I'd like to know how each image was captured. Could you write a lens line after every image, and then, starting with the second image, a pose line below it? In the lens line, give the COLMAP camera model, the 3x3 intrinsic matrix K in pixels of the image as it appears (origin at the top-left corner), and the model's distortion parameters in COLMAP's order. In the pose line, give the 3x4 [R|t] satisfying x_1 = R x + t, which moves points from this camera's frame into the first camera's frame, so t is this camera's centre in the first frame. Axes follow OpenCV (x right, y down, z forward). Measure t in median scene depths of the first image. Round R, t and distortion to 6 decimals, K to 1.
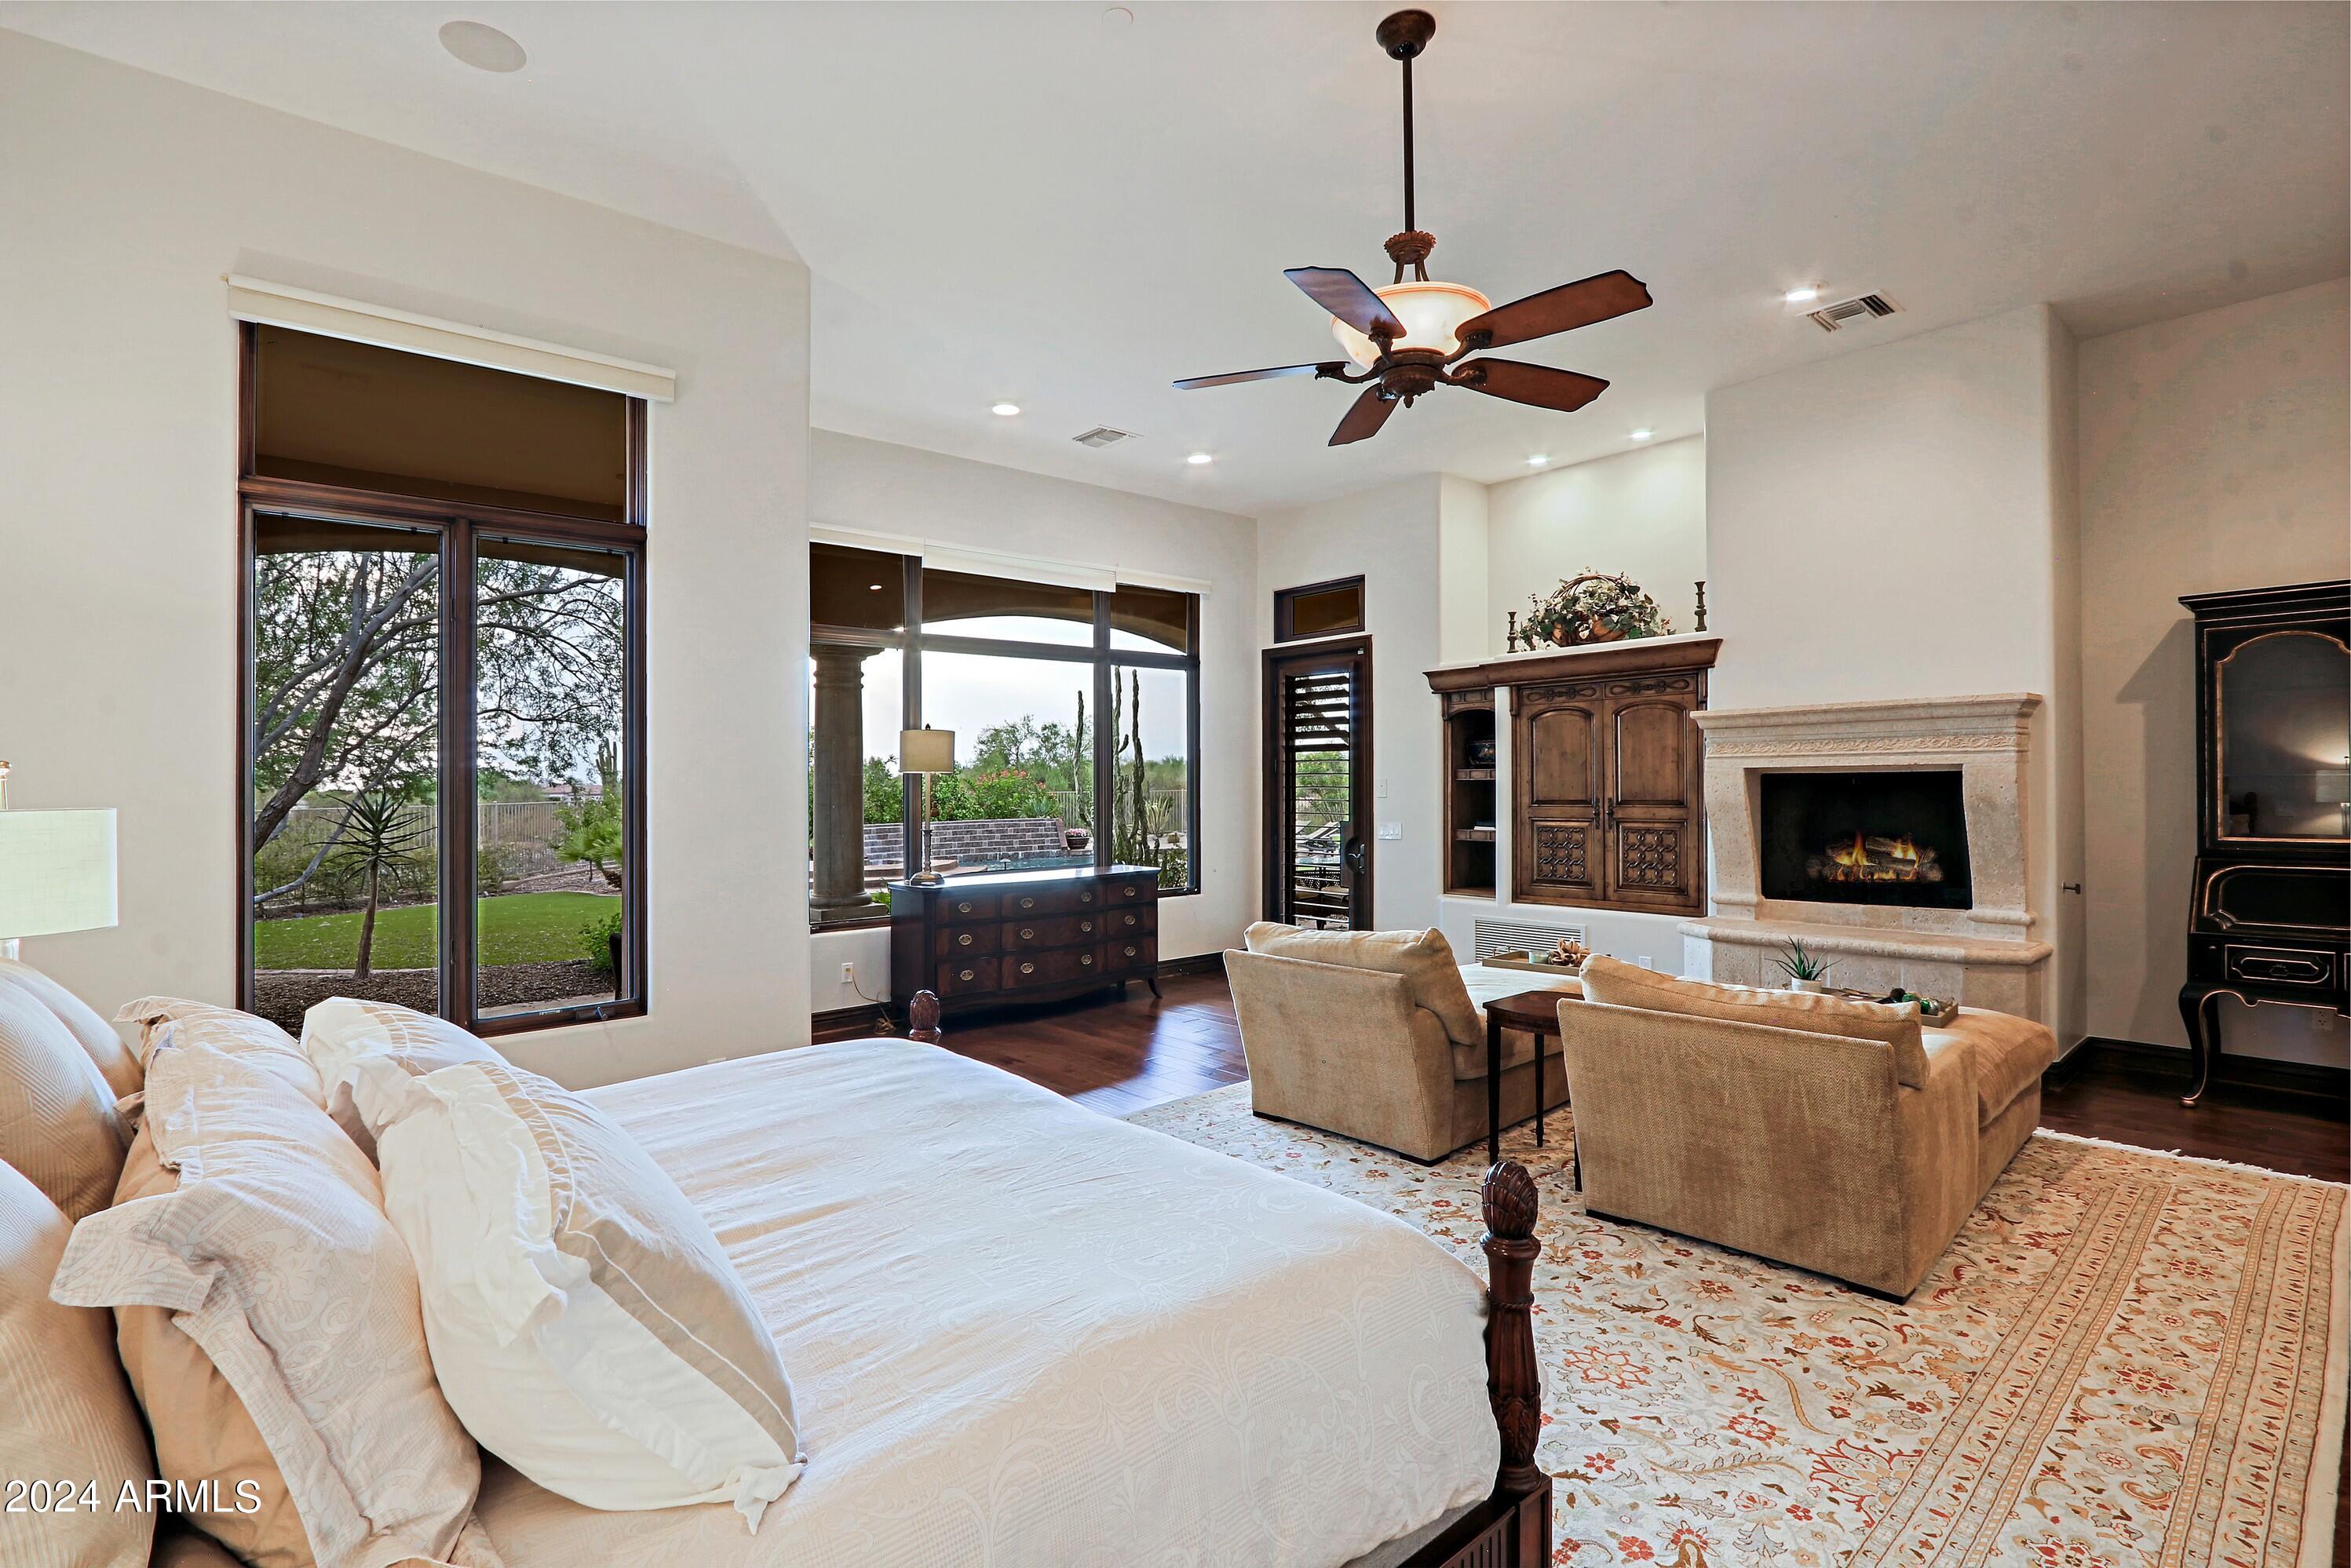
lens RADIAL K [[1080.5, 0, 1171.0], [0, 1080.5, 793.9], [0, 0, 1]] dist [-0.006092, 0.004389]
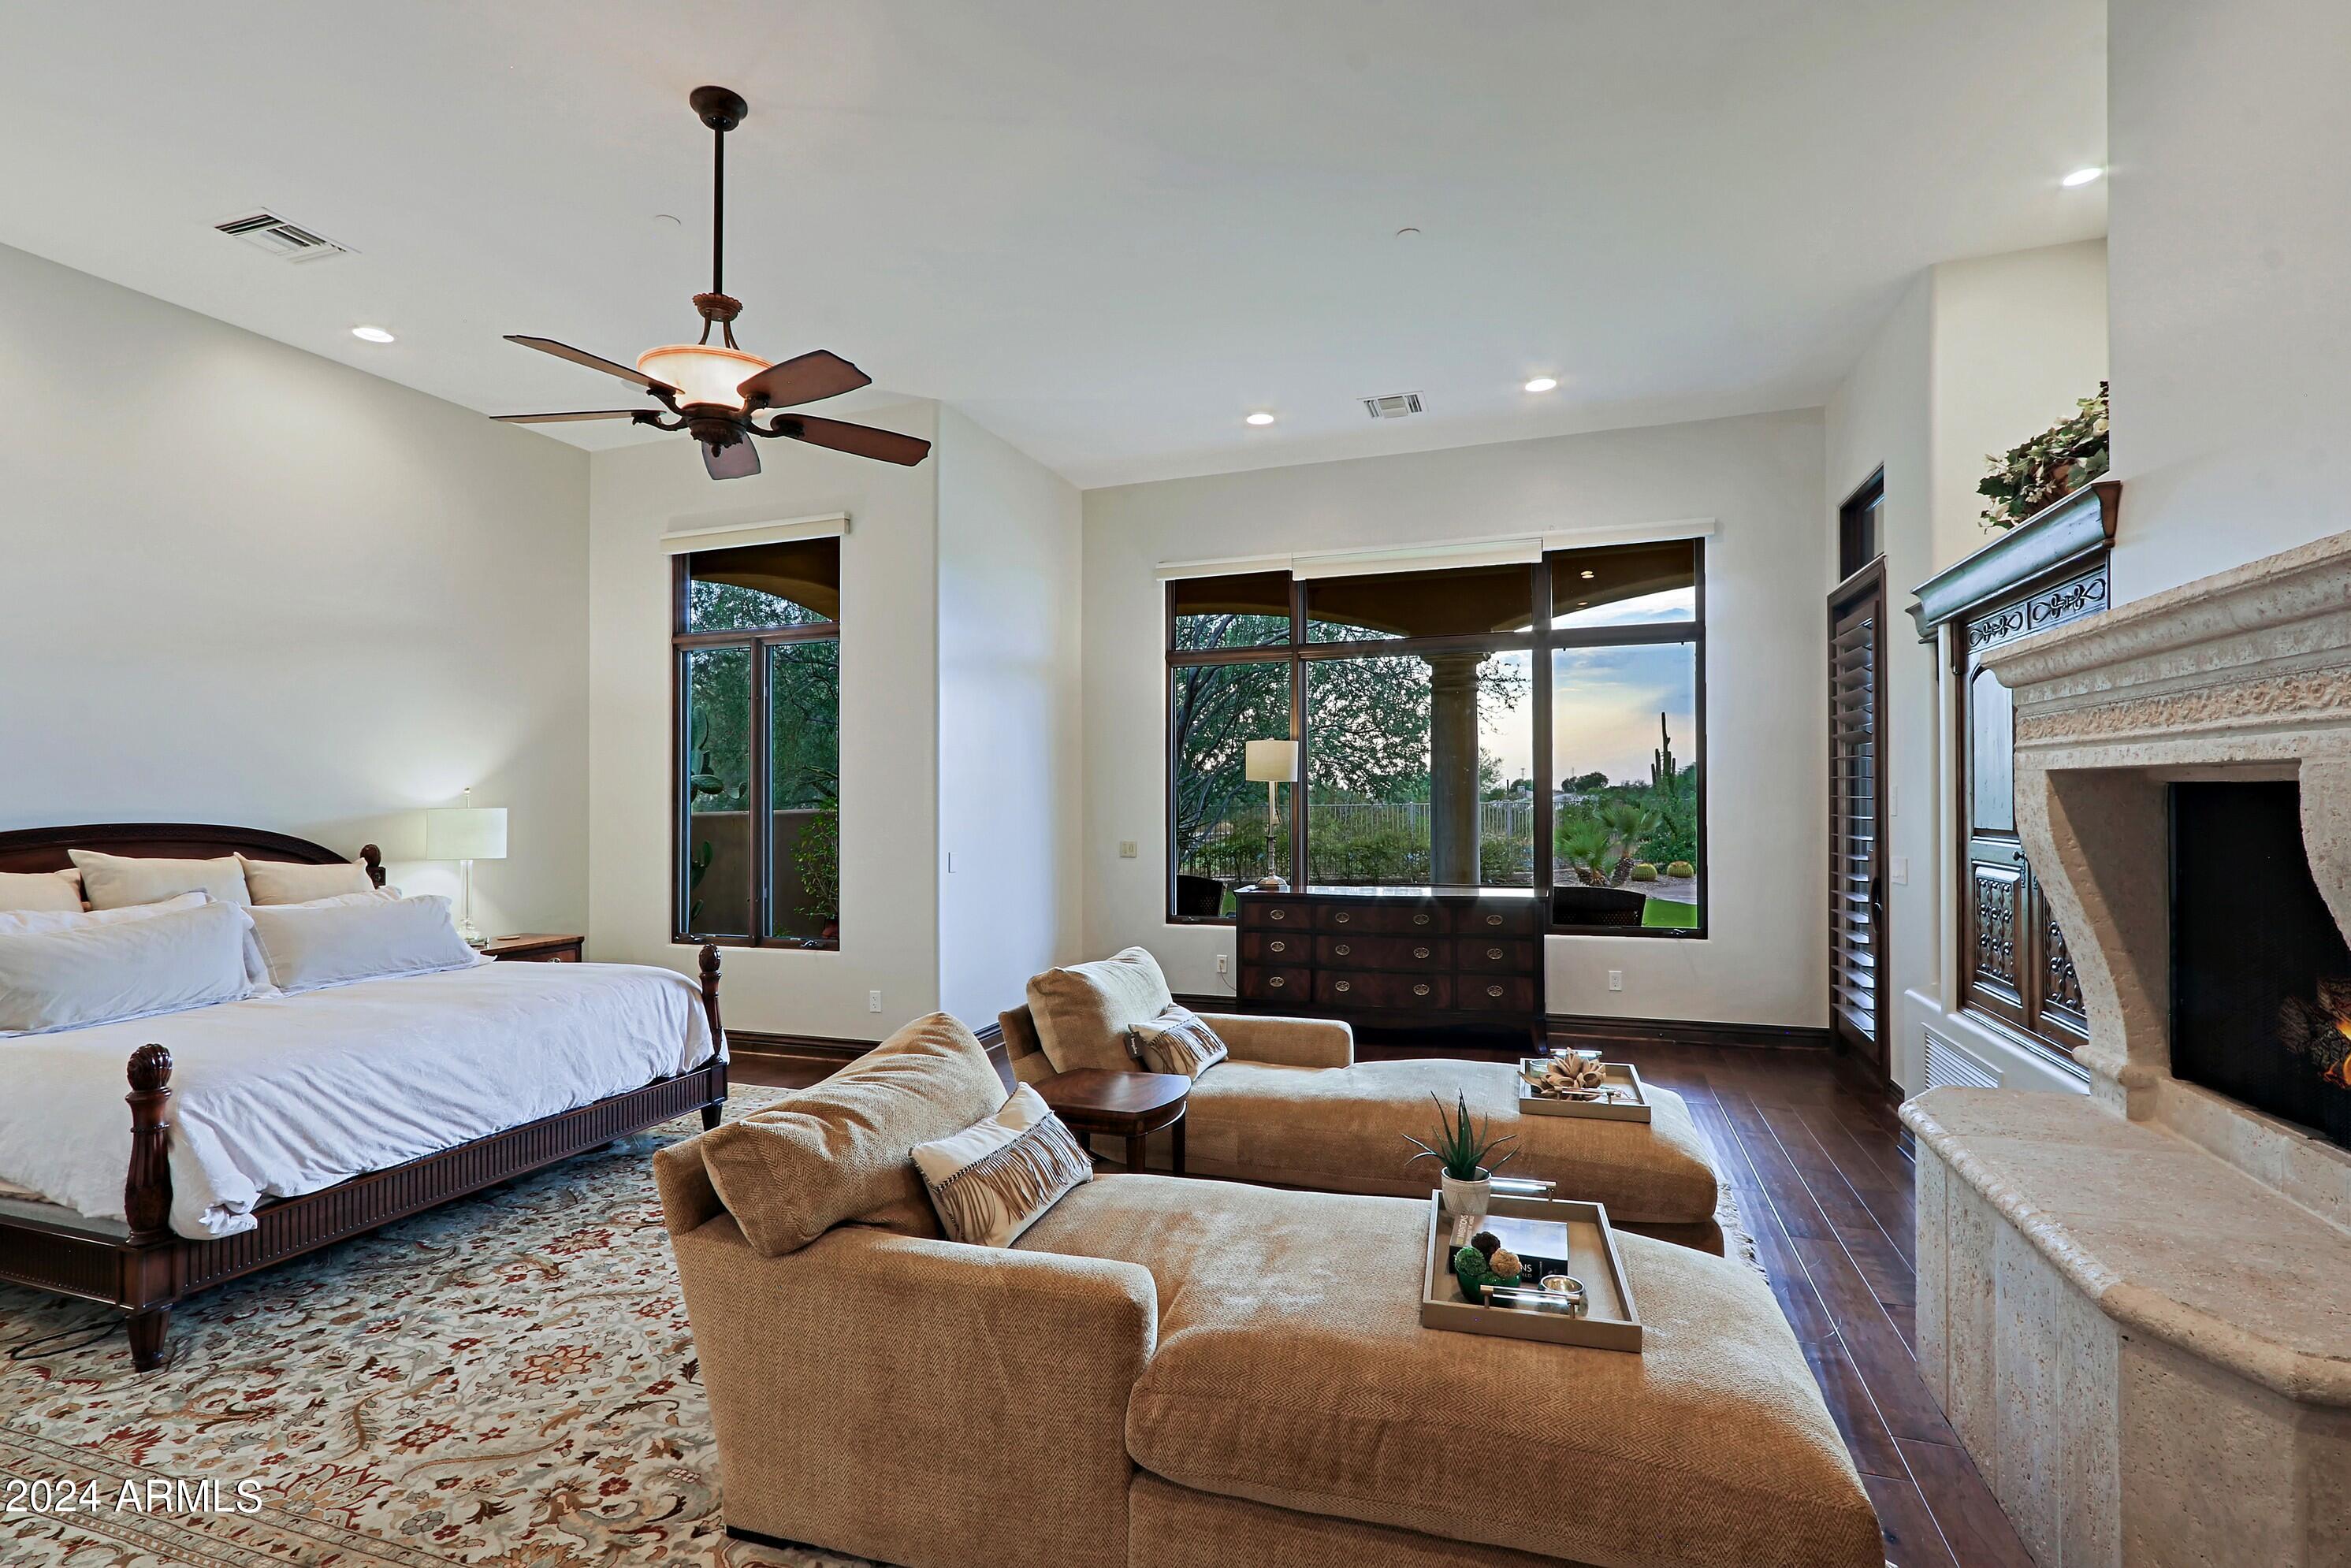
lens RADIAL K [[1088.8, 0, 1165.6], [0, 1088.8, 790.9], [0, 0, 1]] dist [-0.017603, 0.001536]
pose [[0.499449, -0.003609, -0.866336, 0.672900], [-0.004184, 0.999970, -0.006578, -0.004464], [0.866333, 0.006910, 0.499418, 0.418836]]
